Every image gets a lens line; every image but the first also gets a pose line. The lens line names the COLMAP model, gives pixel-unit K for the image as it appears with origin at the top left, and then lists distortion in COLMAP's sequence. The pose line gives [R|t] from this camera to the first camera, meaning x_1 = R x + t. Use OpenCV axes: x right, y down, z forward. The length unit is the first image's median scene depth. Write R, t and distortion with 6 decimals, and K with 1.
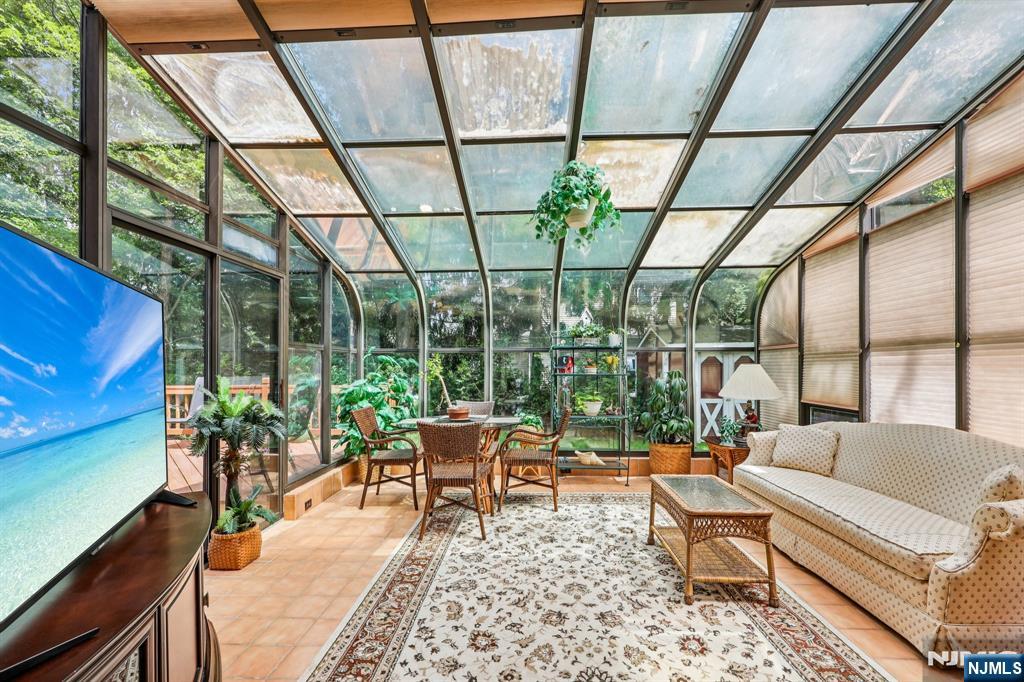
lens RADIAL K [[435.2, 0, 515.2], [0, 435.2, 364.7], [0, 0, 1]] dist [0.000579, 0.000052]
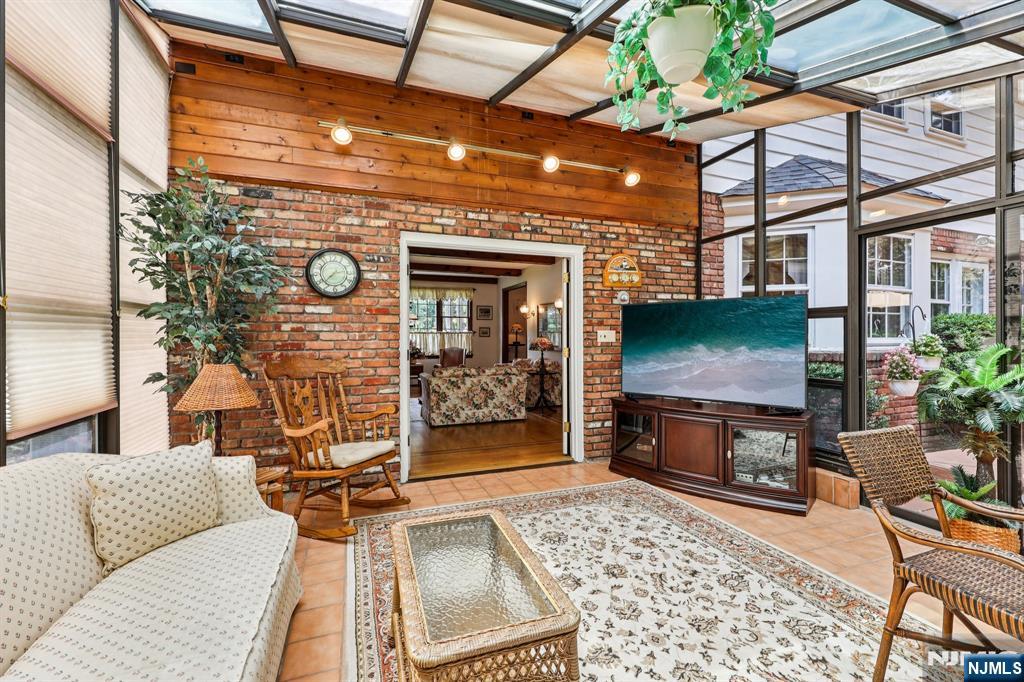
lens RADIAL K [[428.5, 0, 512.0], [0, 428.5, 341.0], [0, 0, 1]] dist [0.001246, -0.000031]
pose [[-0.925429, 0.007286, -0.378852, 0.360605], [0.005446, 0.999968, 0.005926, 0.005065], [0.378883, 0.003421, -0.925438, 0.941454]]
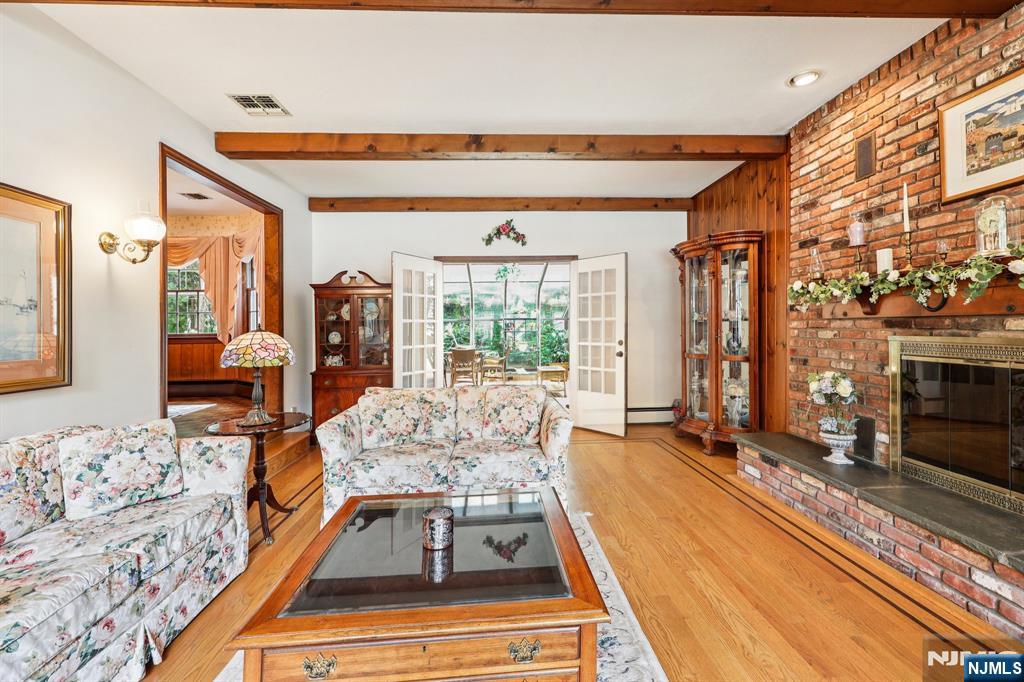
lens RADIAL K [[436.8, 0, 521.4], [0, 436.8, 331.3], [0, 0, 1]] dist [0.002971, 0.000056]
pose [[0.994373, -0.013852, 0.105029, -0.064042], [0.012544, 0.999836, 0.013100, -0.005382], [-0.105193, -0.011709, 0.994383, -1.225264]]
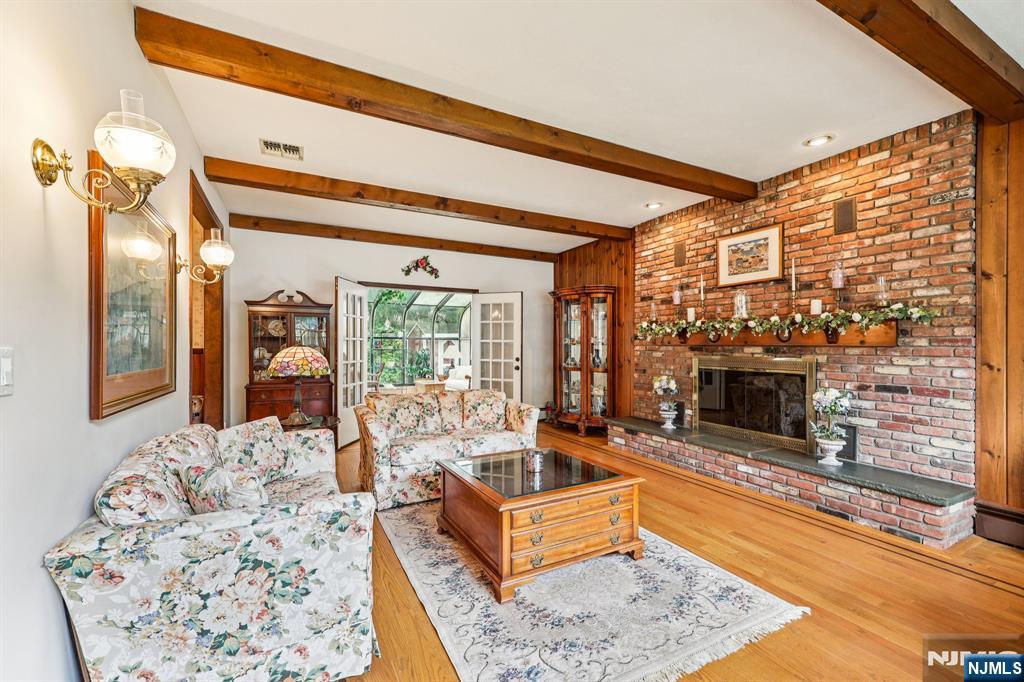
lens RADIAL K [[428.5, 0, 512.0], [0, 428.5, 341.0], [0, 0, 1]] dist [0.001246, -0.000031]
pose [[0.862606, 0.012046, 0.505733, -0.452083], [-0.008830, 0.999923, -0.008757, -0.007711], [-0.505799, 0.003088, 0.862646, -1.385574]]
